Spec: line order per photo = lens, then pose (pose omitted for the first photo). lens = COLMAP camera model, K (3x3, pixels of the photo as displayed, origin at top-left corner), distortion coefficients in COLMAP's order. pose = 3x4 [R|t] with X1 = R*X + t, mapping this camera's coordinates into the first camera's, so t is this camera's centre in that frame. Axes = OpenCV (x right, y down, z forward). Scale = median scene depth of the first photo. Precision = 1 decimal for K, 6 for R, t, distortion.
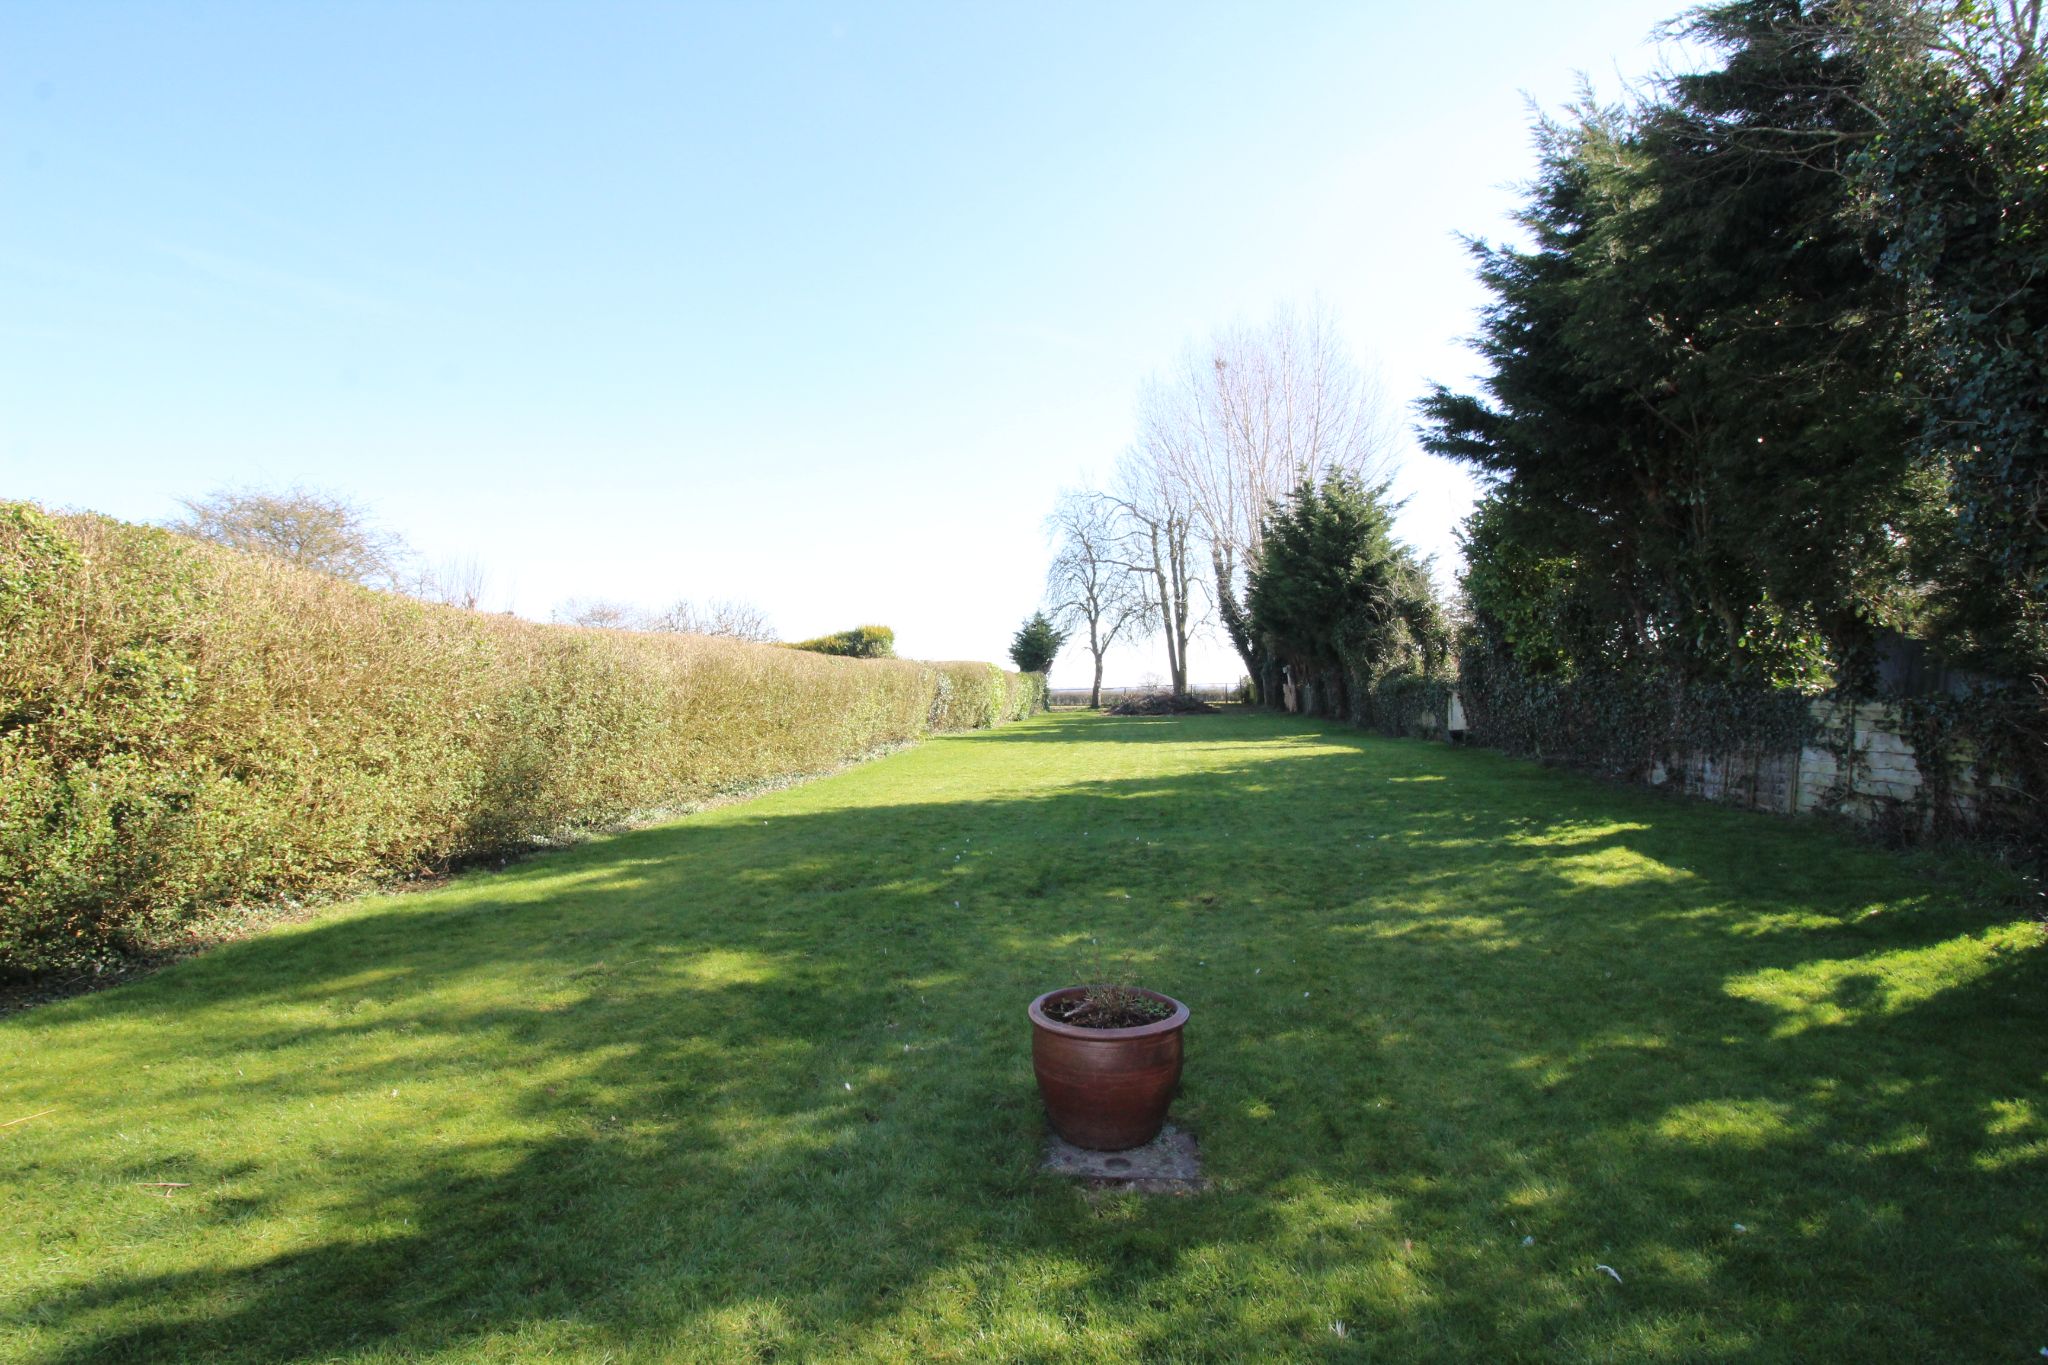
lens RADIAL K [[962.8, 0, 1013.2], [0, 962.8, 675.5], [0, 0, 1]] dist [0.002068, 0.000017]
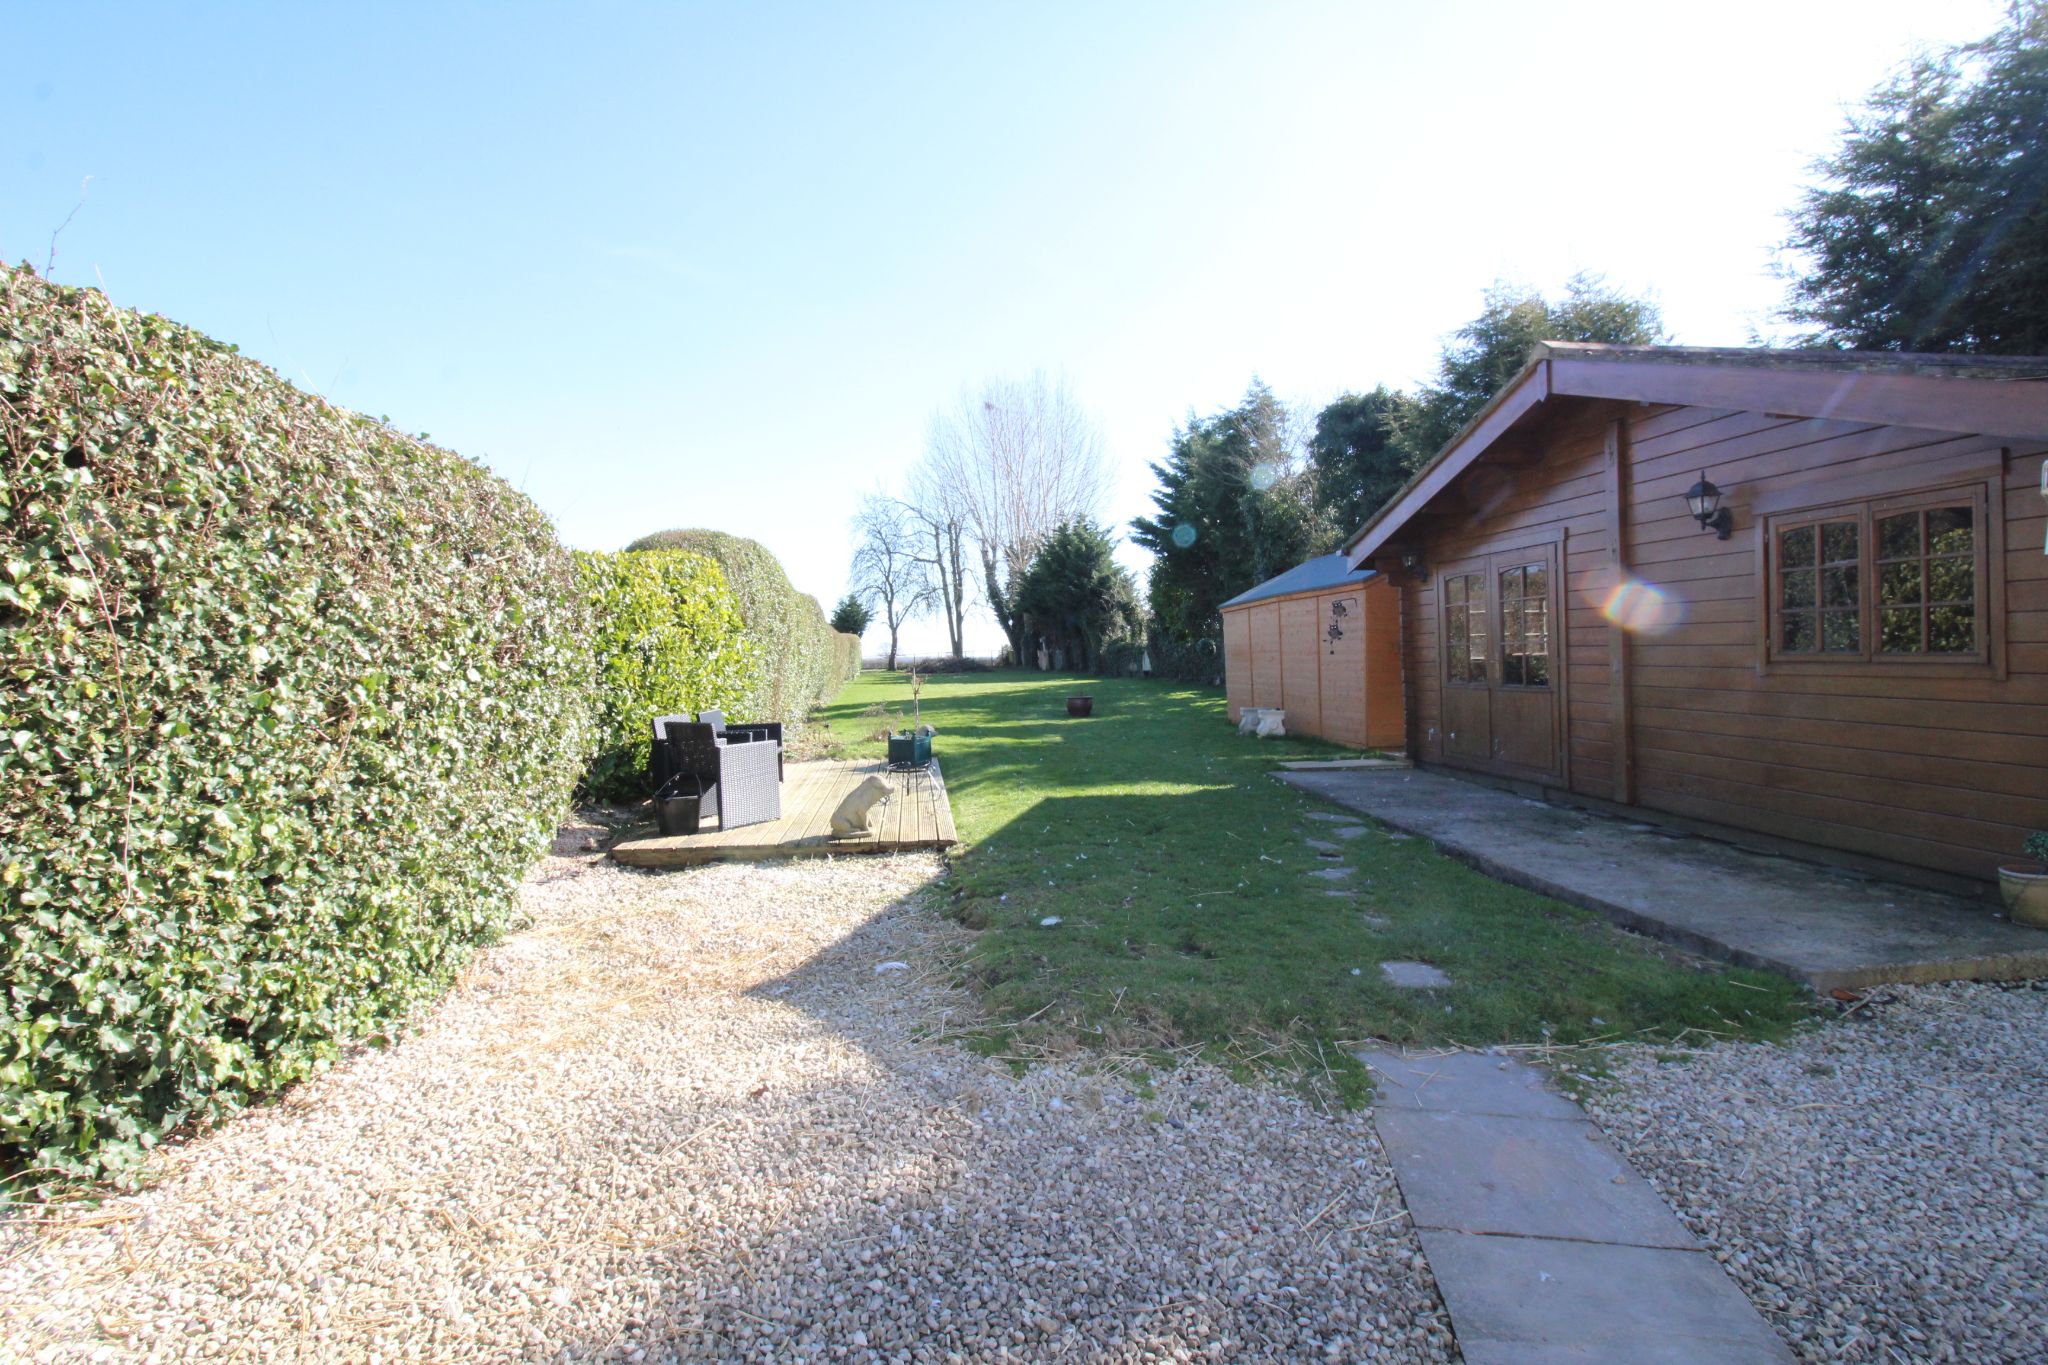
lens RADIAL K [[962.8, 0, 1024.9], [0, 962.8, 677.7], [0, 0, 1]] dist [0.002068, 0.000017]
pose [[0.958207, -0.007242, 0.285983, -0.112609], [-0.001635, 0.999525, 0.030787, 0.004006], [-0.286070, -0.029968, 0.957740, -0.269926]]
